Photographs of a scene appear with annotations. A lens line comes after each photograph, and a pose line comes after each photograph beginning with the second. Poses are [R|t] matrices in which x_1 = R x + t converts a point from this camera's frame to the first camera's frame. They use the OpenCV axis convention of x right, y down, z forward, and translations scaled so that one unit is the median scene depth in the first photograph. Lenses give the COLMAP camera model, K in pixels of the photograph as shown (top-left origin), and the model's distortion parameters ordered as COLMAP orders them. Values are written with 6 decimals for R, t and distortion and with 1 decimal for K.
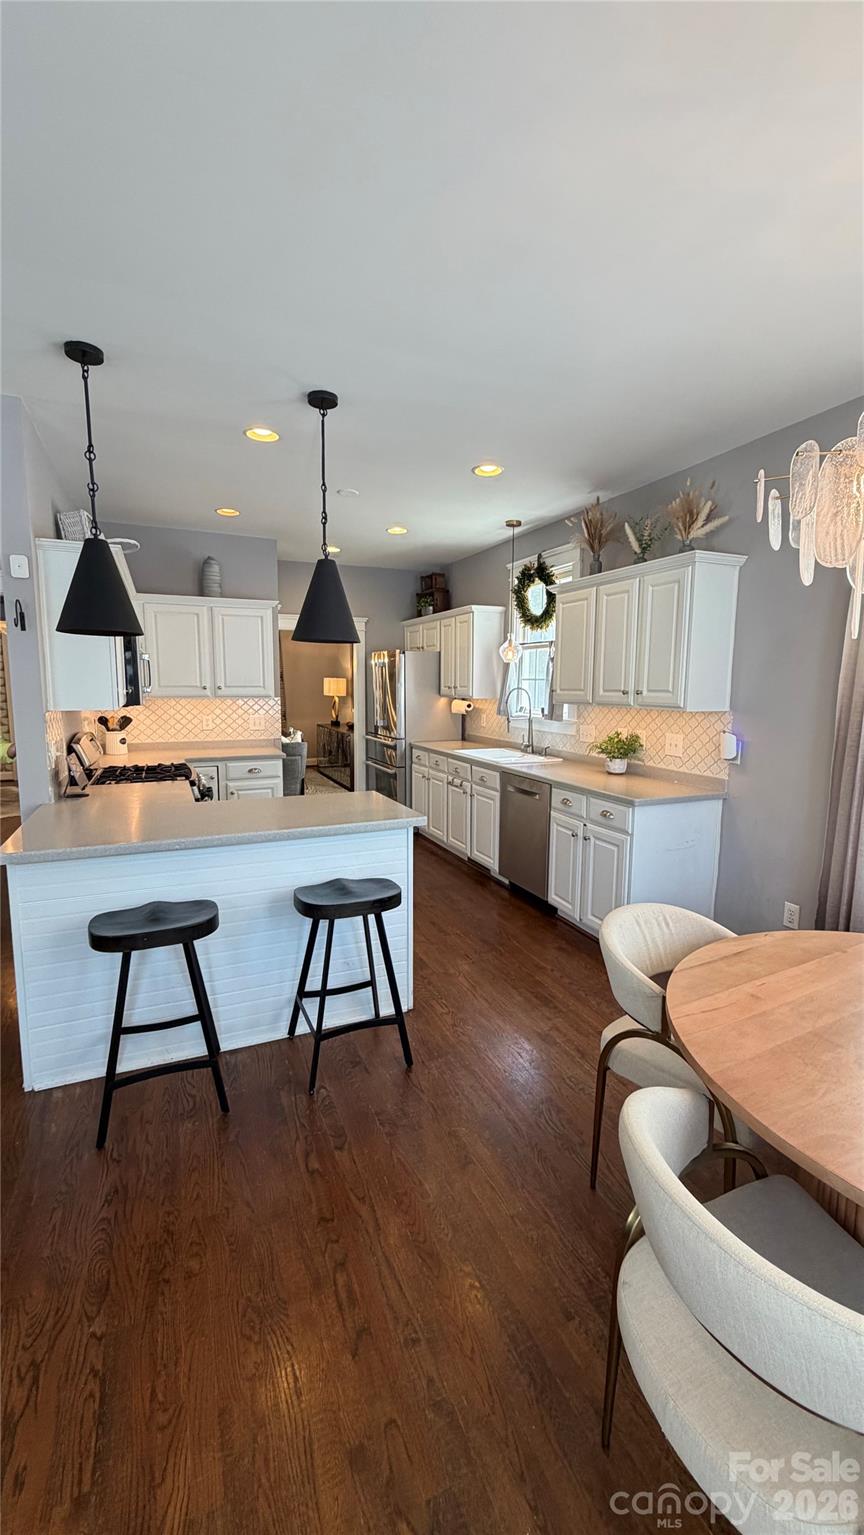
lens RADIAL K [[612.9, 0, 433.9], [0, 612.9, 769.5], [0, 0, 1]] dist [0.003953, -0.000458]
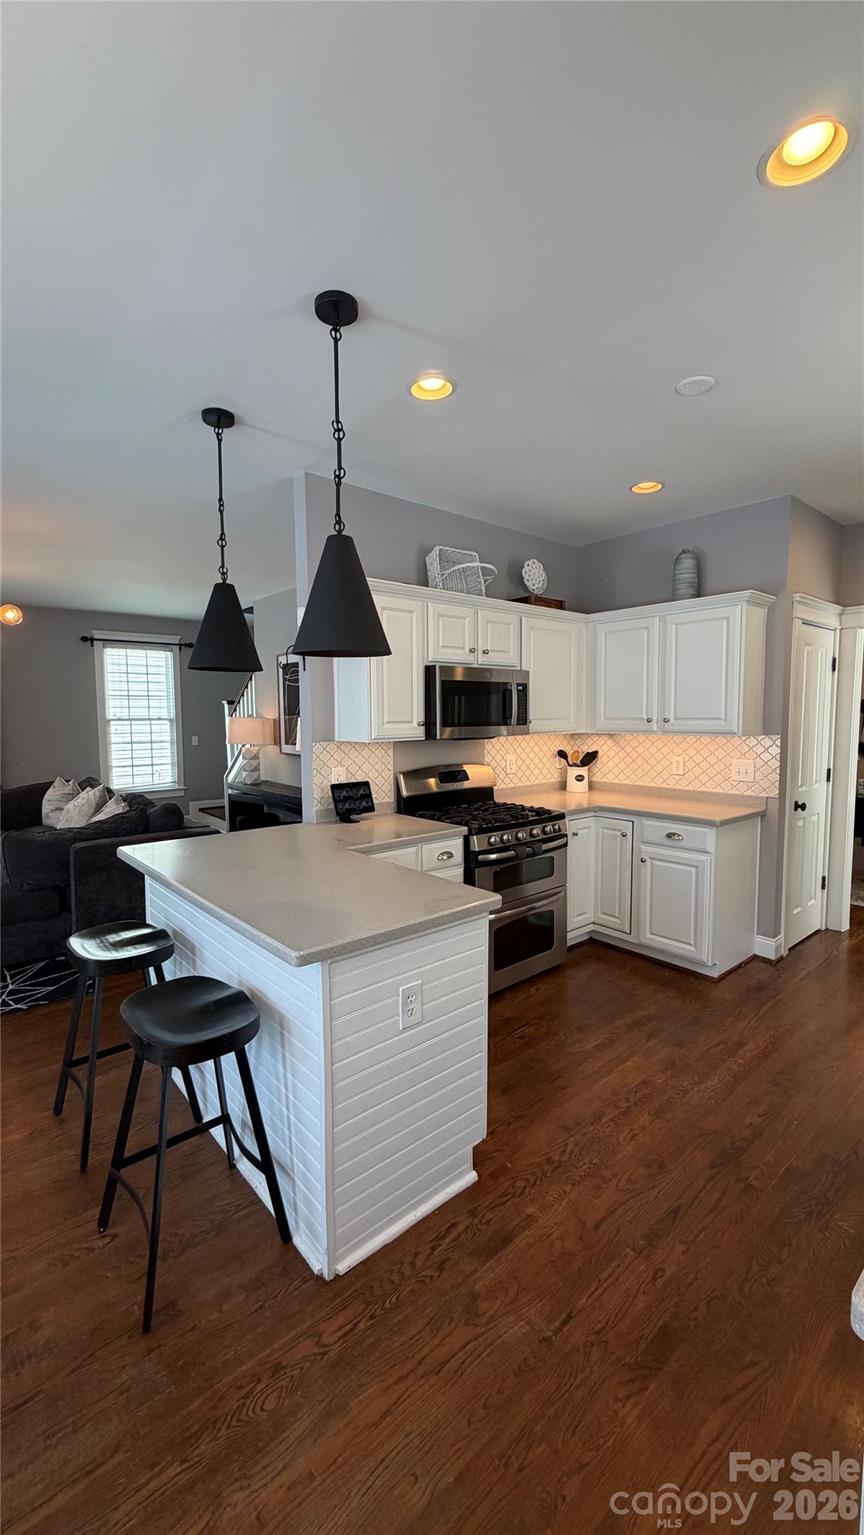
lens RADIAL K [[612.9, 0, 431.2], [0, 612.9, 764.9], [0, 0, 1]] dist [0.003953, -0.000458]
pose [[0.288878, 0.069266, -0.954857, 0.301647], [-0.129561, 0.991032, 0.032693, -0.067399], [0.948559, 0.114267, 0.295262, 0.521221]]
